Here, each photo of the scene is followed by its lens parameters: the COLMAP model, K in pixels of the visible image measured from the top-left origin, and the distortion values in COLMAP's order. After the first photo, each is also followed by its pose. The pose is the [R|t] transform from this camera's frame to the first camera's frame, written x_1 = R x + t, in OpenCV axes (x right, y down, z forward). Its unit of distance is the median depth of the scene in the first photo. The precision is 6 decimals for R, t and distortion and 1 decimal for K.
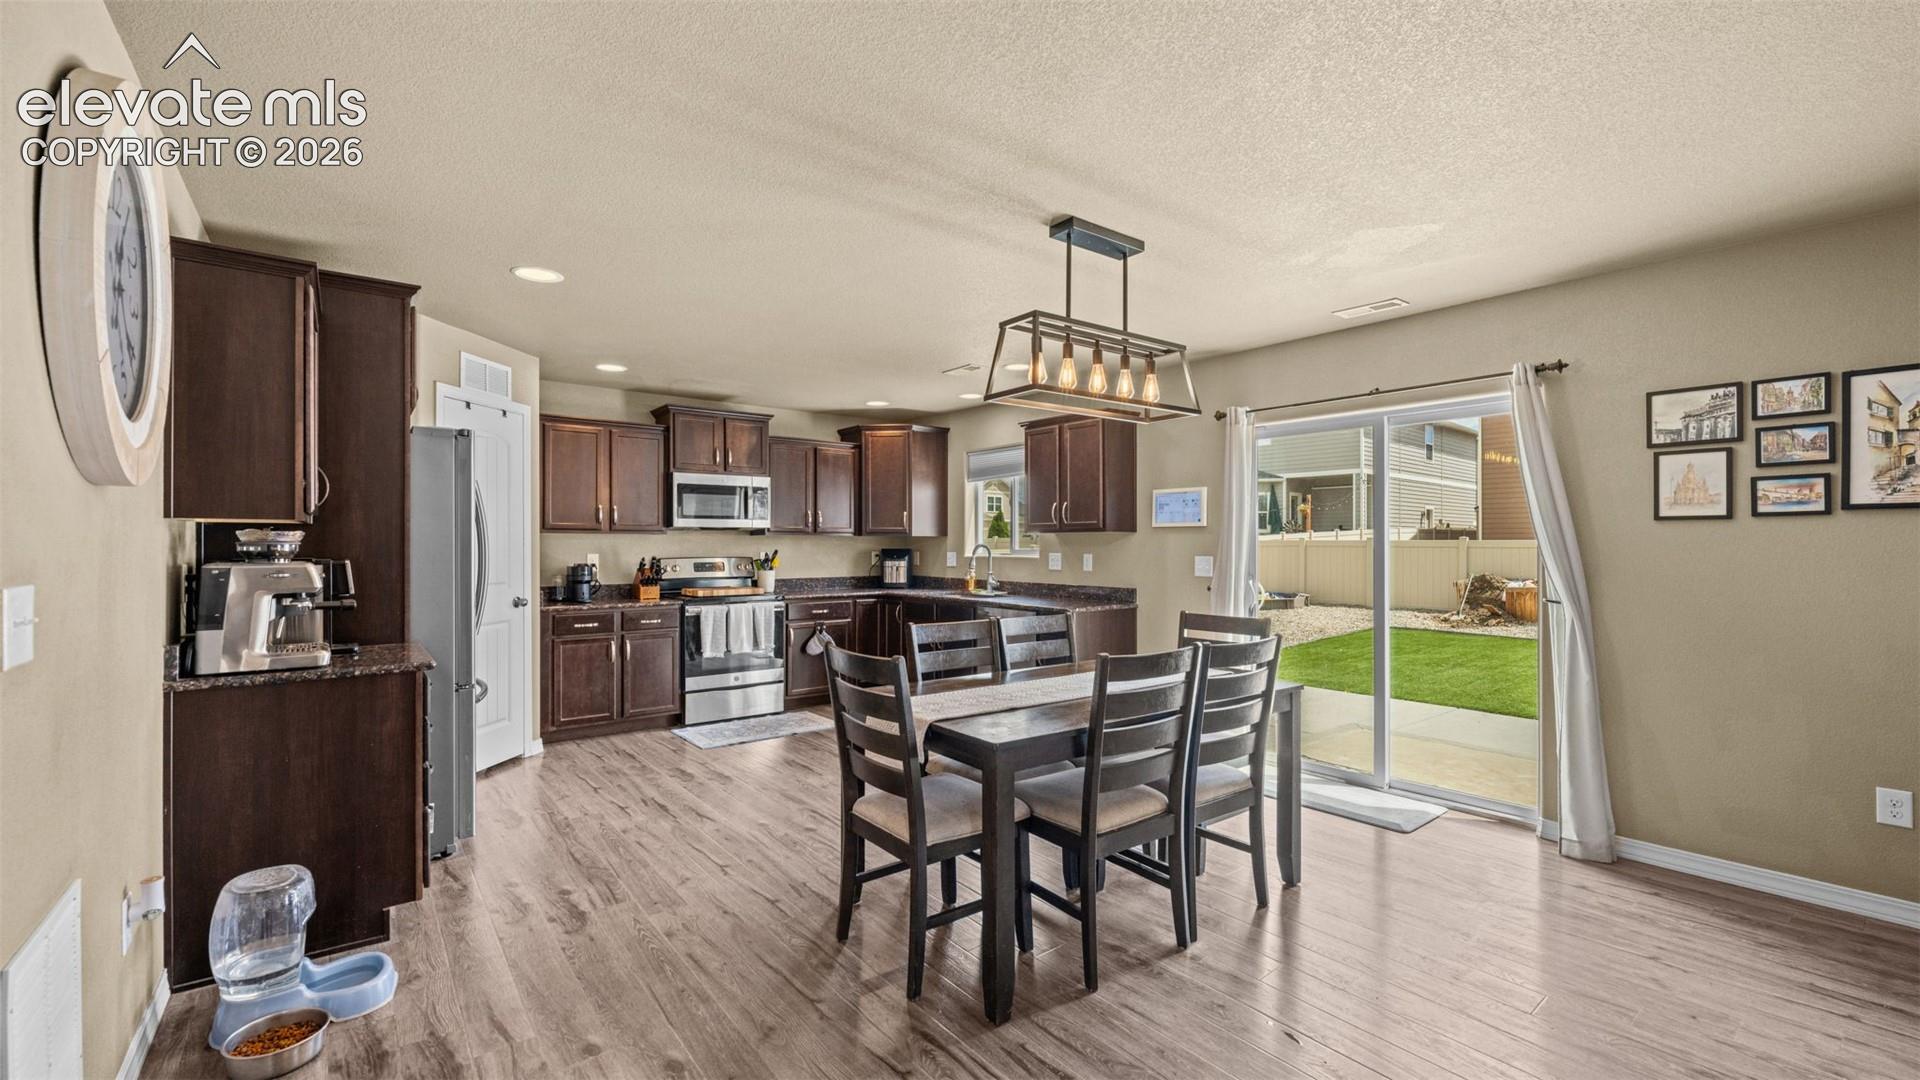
lens RADIAL K [[771.4, 0, 954.4], [0, 771.4, 543.9], [0, 0, 1]] dist [-0.002775, -0.000534]
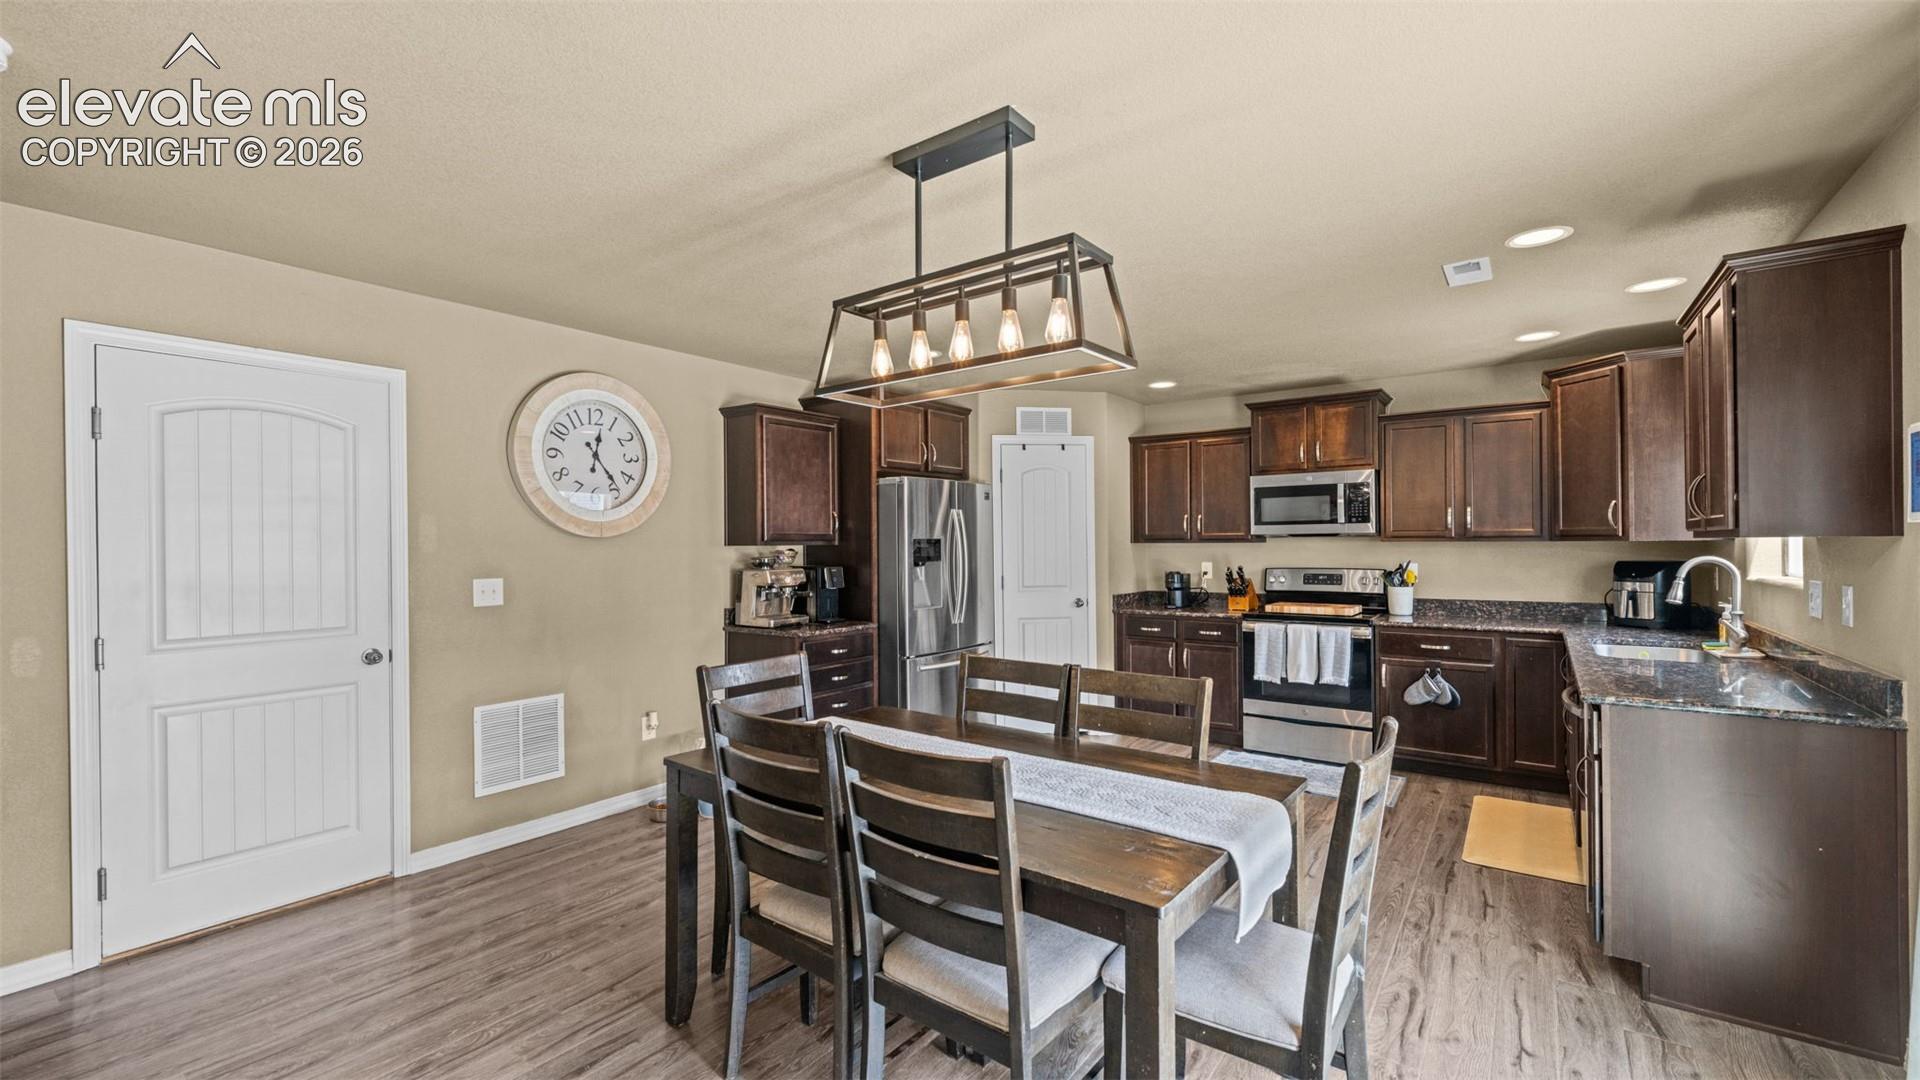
lens RADIAL K [[771.4, 0, 949.5], [0, 771.4, 541.7], [0, 0, 1]] dist [-0.002775, -0.000534]
pose [[0.267901, -0.005651, -0.963430, 0.434172], [0.007511, 0.999965, -0.003777, -0.013128], [0.963417, -0.006224, 0.267934, 0.397196]]
